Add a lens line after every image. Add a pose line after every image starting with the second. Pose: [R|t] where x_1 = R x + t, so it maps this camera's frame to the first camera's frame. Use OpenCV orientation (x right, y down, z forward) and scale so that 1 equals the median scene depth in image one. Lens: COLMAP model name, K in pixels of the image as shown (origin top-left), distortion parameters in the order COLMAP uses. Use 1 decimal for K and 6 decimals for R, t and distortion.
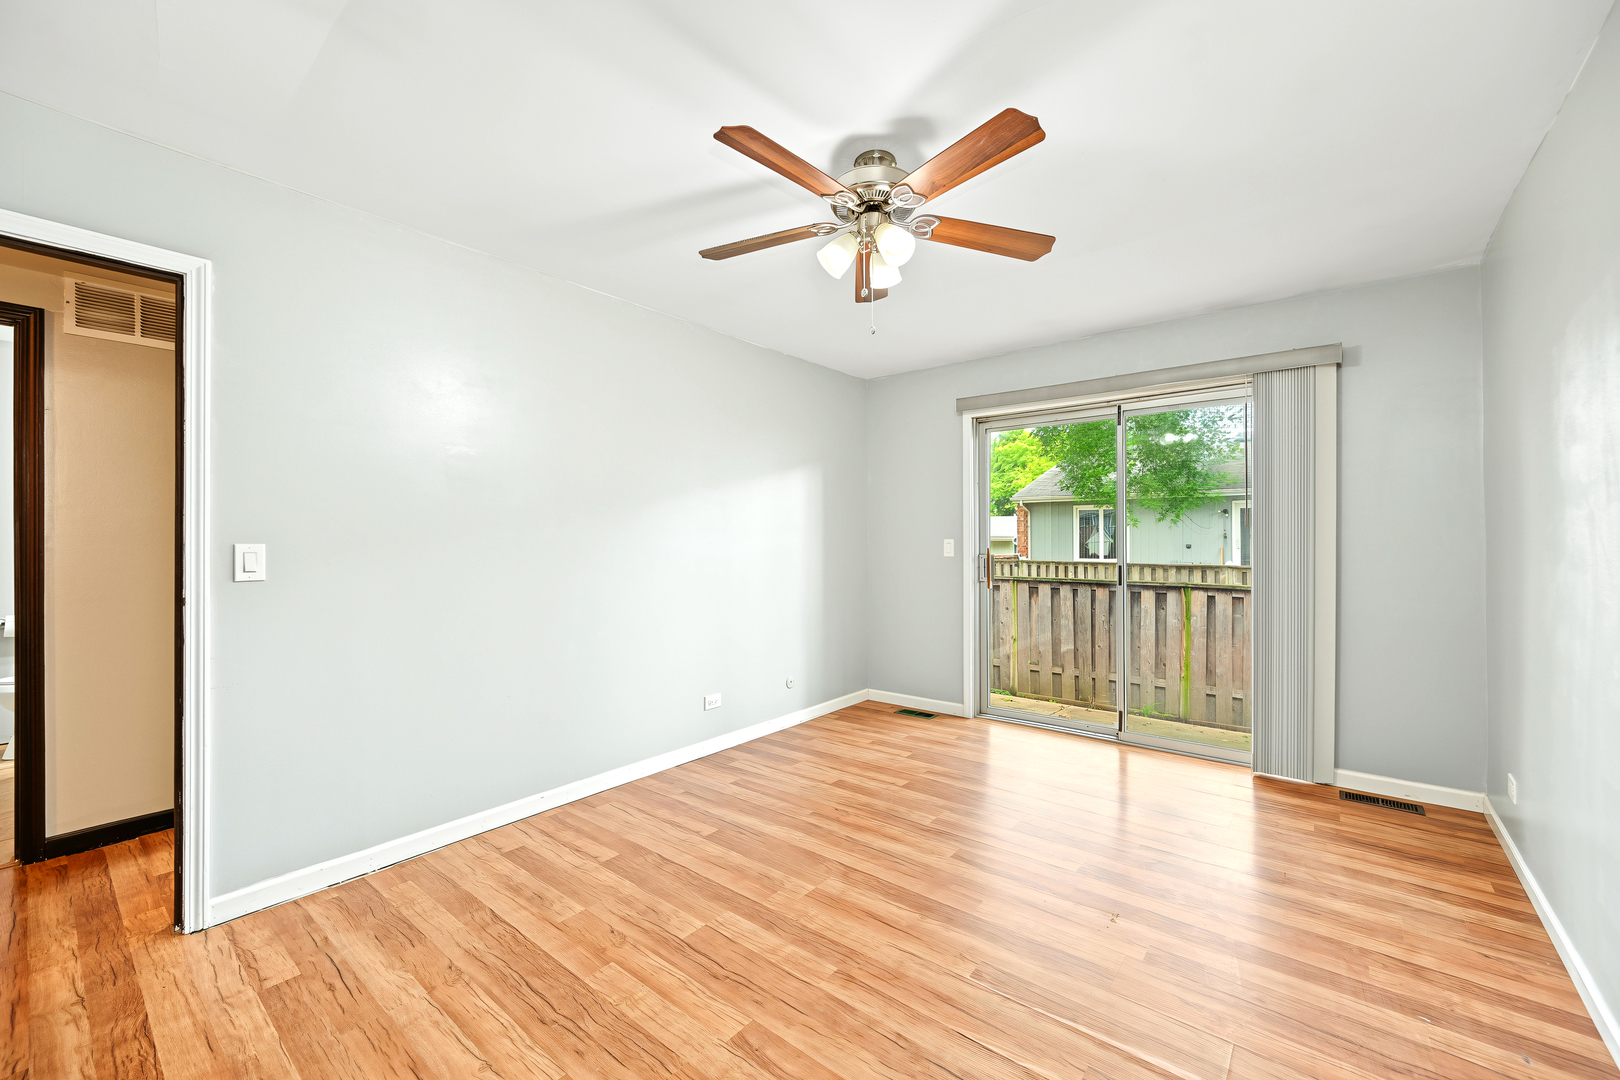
lens RADIAL K [[644.9, 0, 809.1], [0, 644.9, 537.8], [0, 0, 1]] dist [-0.000422, 0.000535]
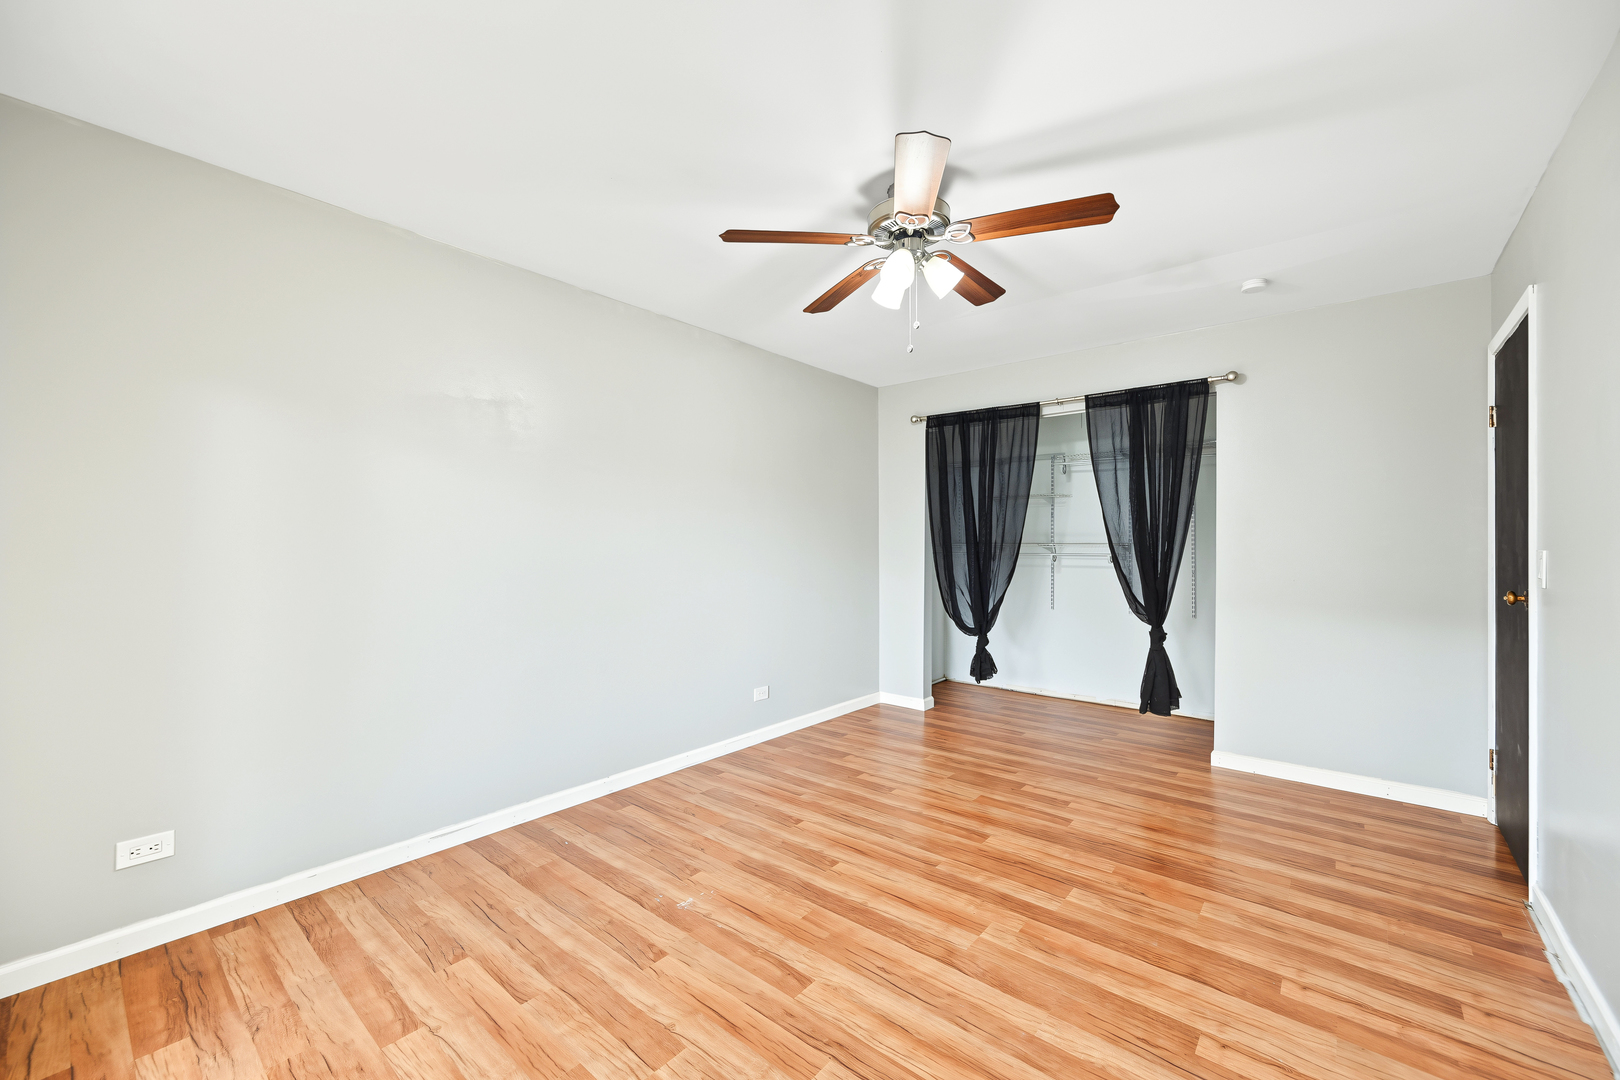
lens RADIAL K [[644.9, 0, 812.6], [0, 644.9, 543.4], [0, 0, 1]] dist [-0.000422, 0.000535]
pose [[-0.999982, 0.002228, 0.005637, 0.237458], [0.002223, 0.999997, -0.001003, -0.001815], [-0.005639, -0.000991, -0.999984, 1.913432]]
